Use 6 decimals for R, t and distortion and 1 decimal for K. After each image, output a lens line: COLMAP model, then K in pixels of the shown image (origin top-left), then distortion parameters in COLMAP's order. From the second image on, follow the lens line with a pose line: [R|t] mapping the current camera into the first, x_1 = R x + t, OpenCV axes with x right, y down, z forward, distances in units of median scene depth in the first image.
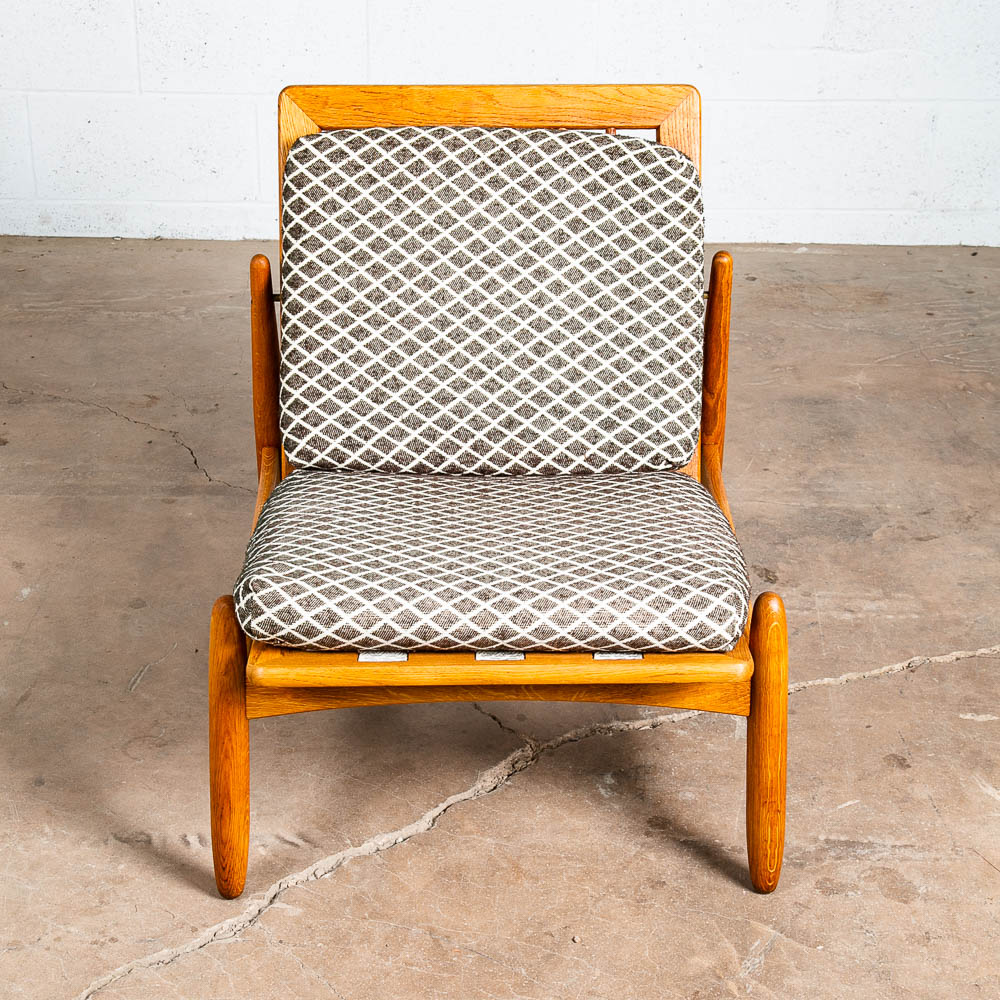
lens RADIAL K [[2036.6, 0, 502.4], [0, 2036.6, 491.4], [0, 0, 1]] dist [0.096825, 0.000000]
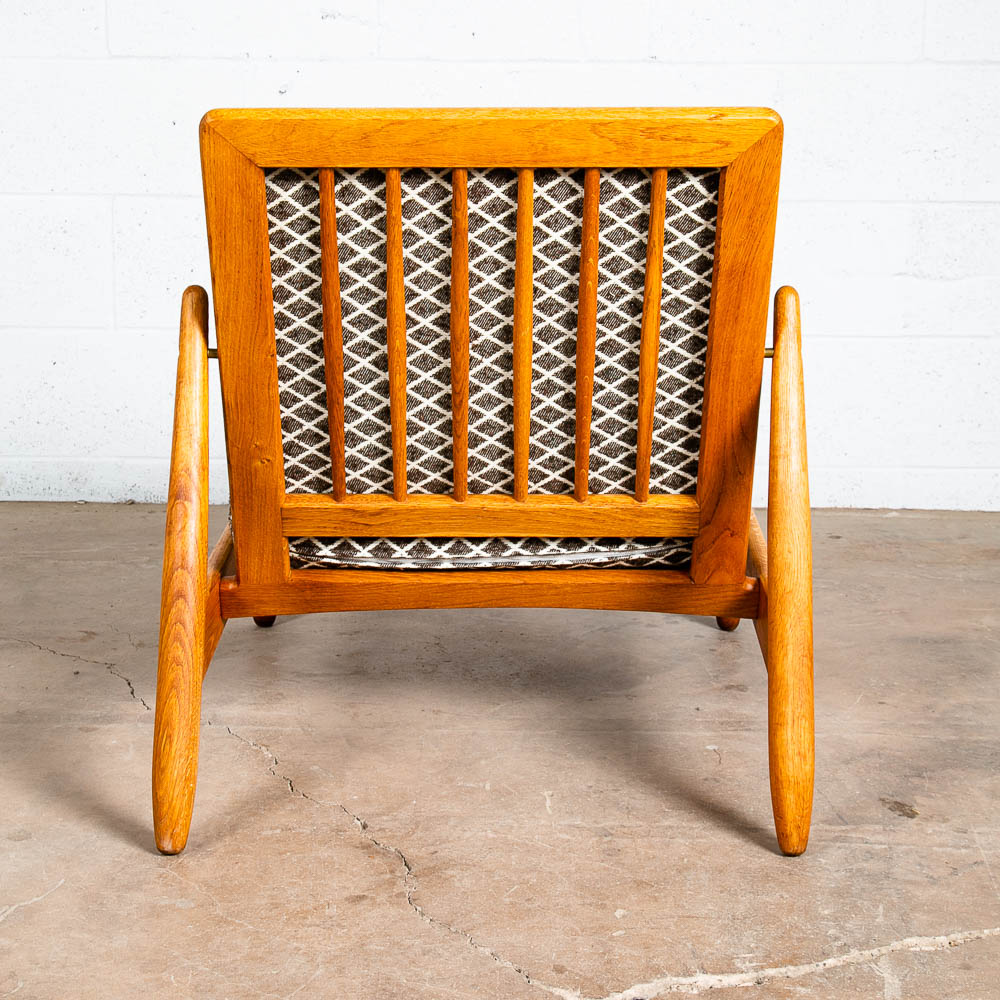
lens RADIAL K [[2003.6, 0, 499.0], [0, 2003.6, 422.9], [0, 0, 1]] dist [0.085438, 0.000000]
pose [[0.999796, -0.002021, -0.020077, 0.003019], [-0.003615, 0.960929, -0.276772, 0.120113], [0.019852, 0.276788, 0.960726, 0.311637]]
